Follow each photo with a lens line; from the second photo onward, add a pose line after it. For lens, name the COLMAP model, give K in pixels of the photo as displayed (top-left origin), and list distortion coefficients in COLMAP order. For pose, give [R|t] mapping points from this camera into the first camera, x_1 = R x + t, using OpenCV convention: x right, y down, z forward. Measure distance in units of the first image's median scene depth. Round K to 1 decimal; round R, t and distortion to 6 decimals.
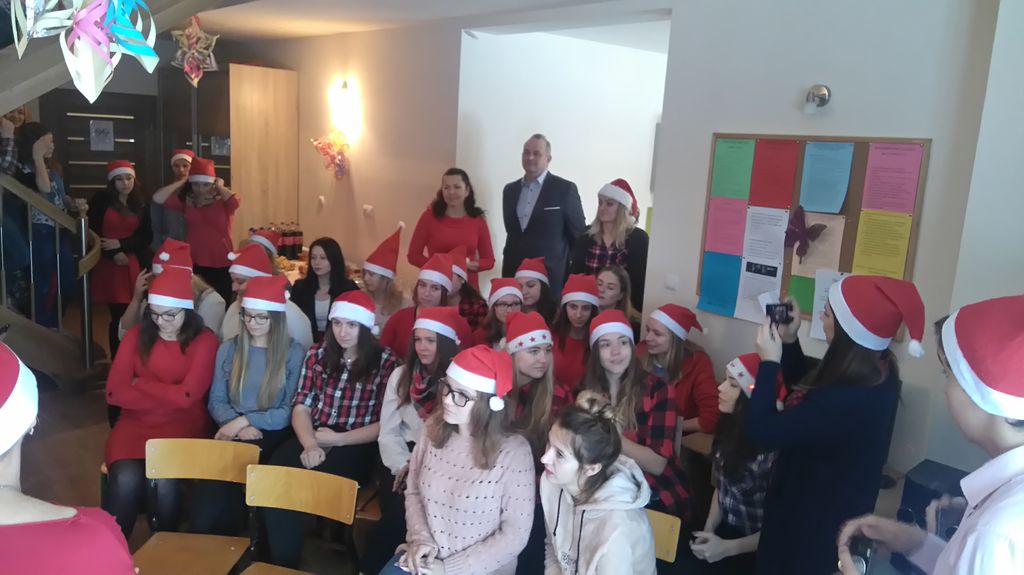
lens RADIAL K [[771.6, 0, 514.8], [0, 771.6, 292.8], [0, 0, 1]] dist [0.087482, -0.142699]
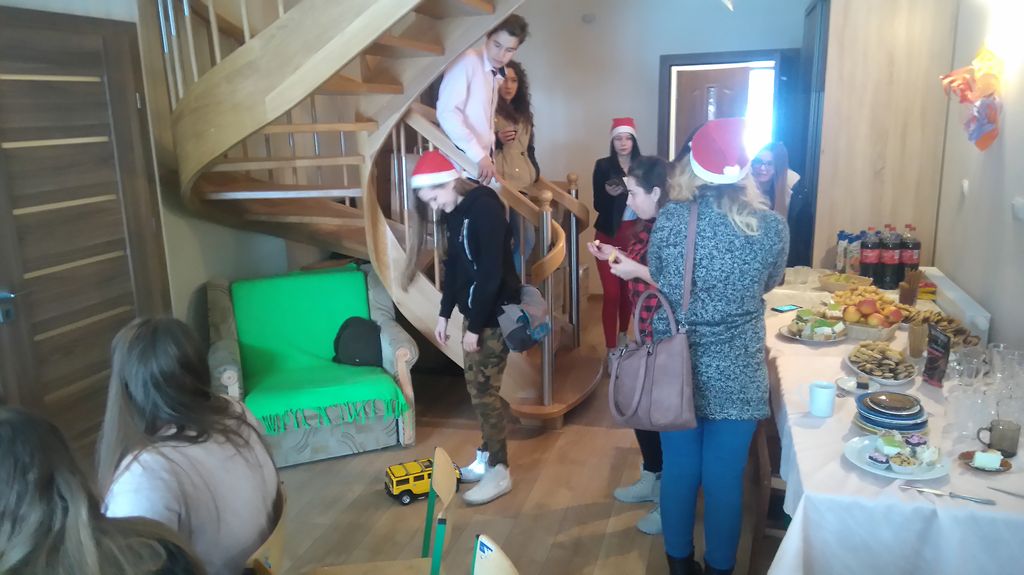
lens RADIAL K [[771.6, 0, 505.3], [0, 771.6, 291.5], [0, 0, 1]] dist [0.087482, -0.142699]
pose [[0.525890, 0.113060, -0.843005, 0.104828], [-0.111119, 0.991764, 0.063692, -0.085408], [0.843263, 0.060178, 0.534122, 0.819795]]
